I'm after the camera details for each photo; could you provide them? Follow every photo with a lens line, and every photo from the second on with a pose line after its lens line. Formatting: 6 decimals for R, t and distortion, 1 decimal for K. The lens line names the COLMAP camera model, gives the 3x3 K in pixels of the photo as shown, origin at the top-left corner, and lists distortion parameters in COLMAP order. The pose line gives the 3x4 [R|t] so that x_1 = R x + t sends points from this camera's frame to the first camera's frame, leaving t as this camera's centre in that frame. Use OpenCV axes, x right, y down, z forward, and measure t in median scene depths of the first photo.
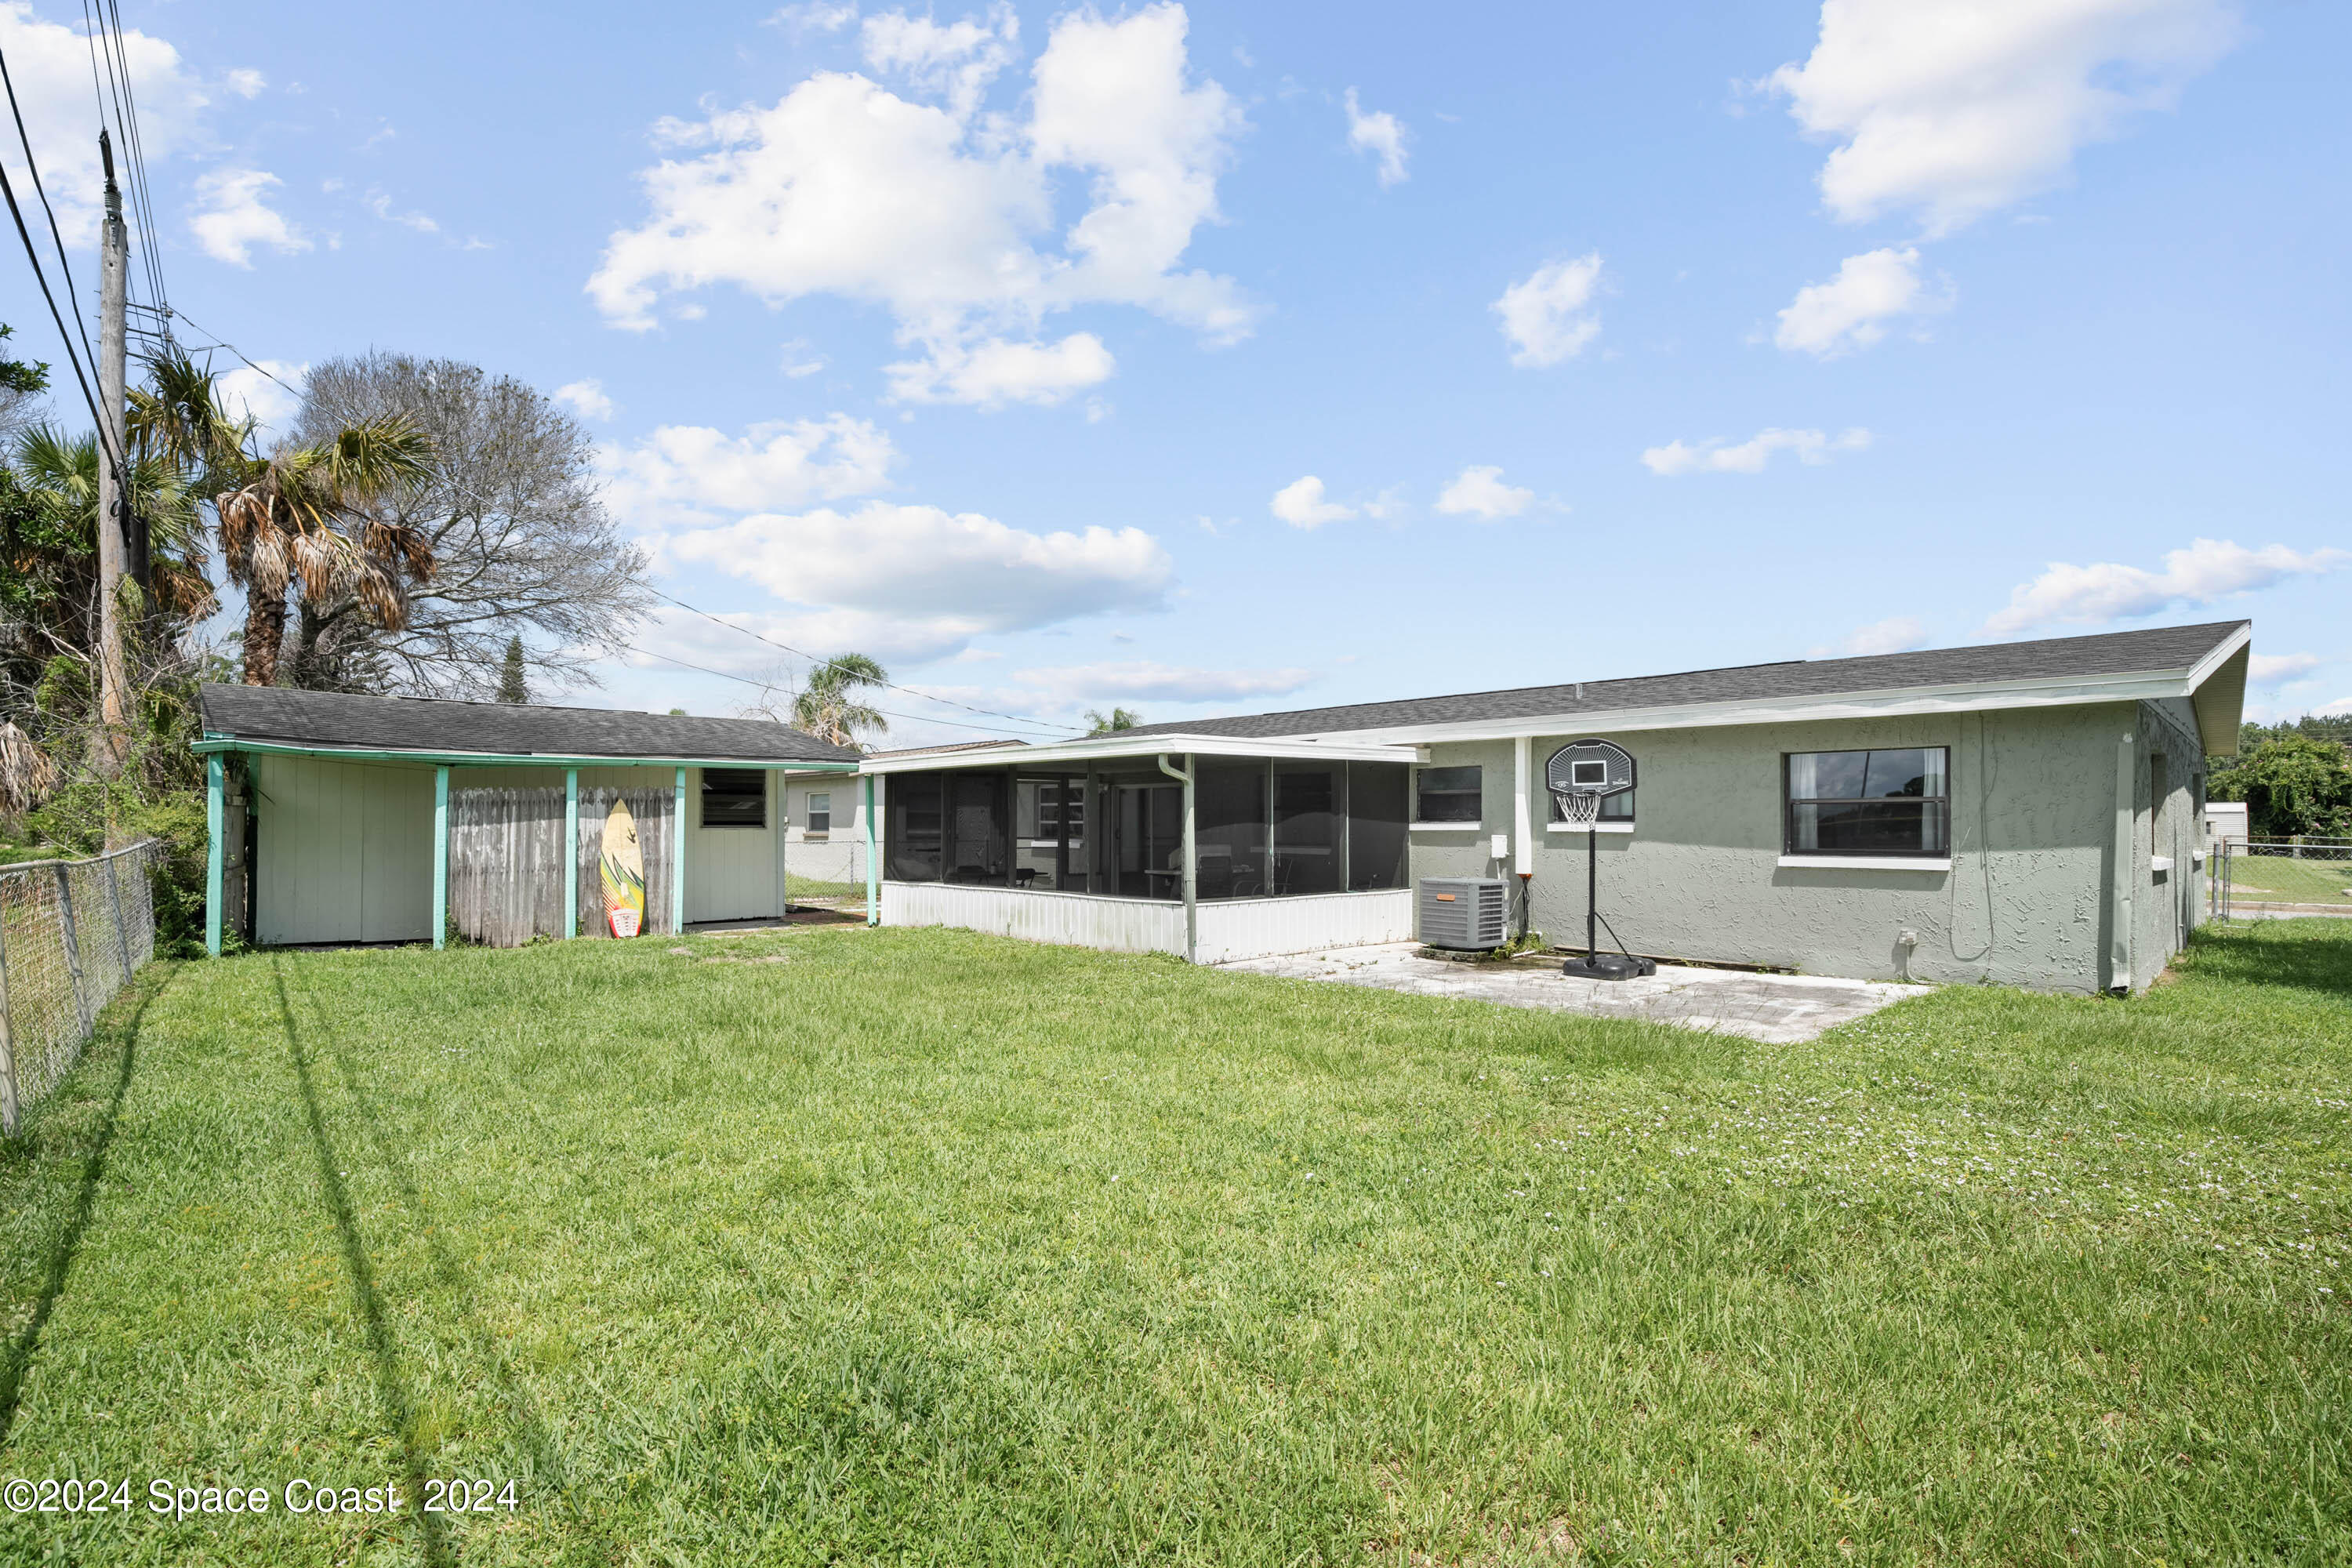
lens RADIAL K [[1089.2, 0, 1190.1], [0, 1089.2, 790.3], [0, 0, 1]] dist [-0.027962, 0.000003]
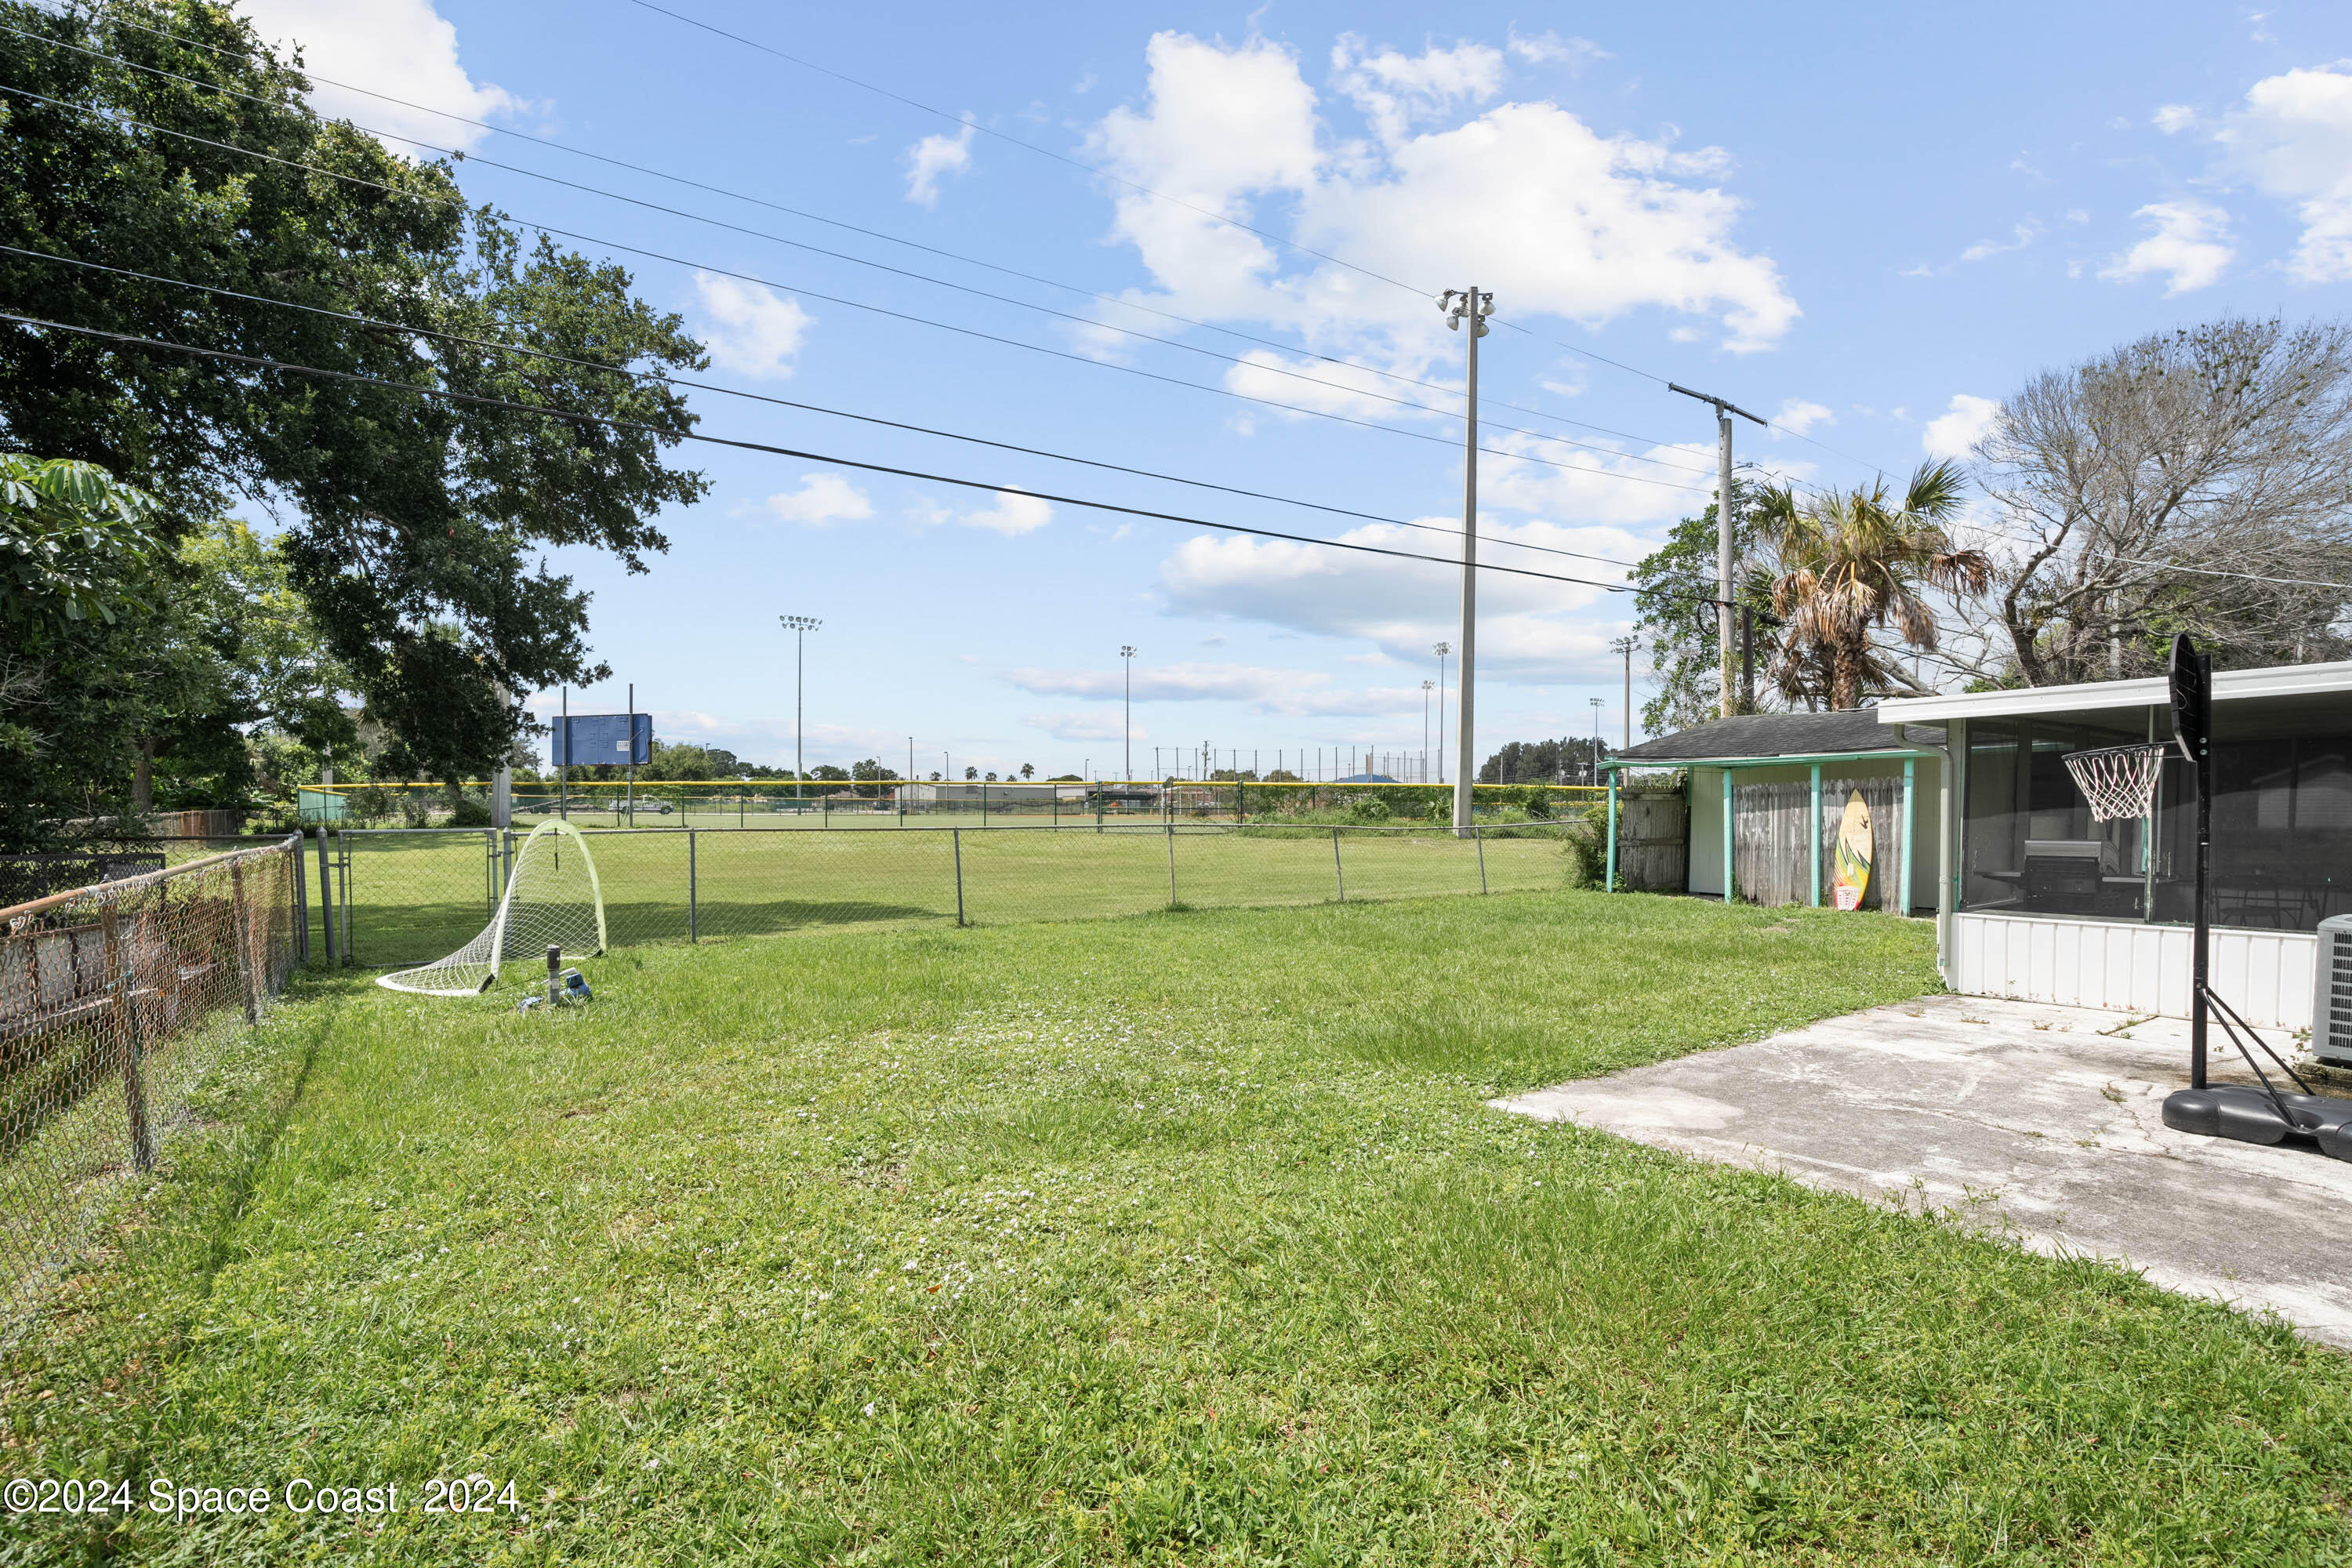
lens RADIAL K [[1087.7, 0, 1177.9], [0, 1087.7, 829.1], [0, 0, 1]] dist [0.000470, 0.000079]
pose [[-0.152871, 0.022665, -0.987986, 0.720203], [0.036655, 0.999179, 0.017250, 0.003918], [0.987566, -0.033577, -0.153577, 0.483558]]
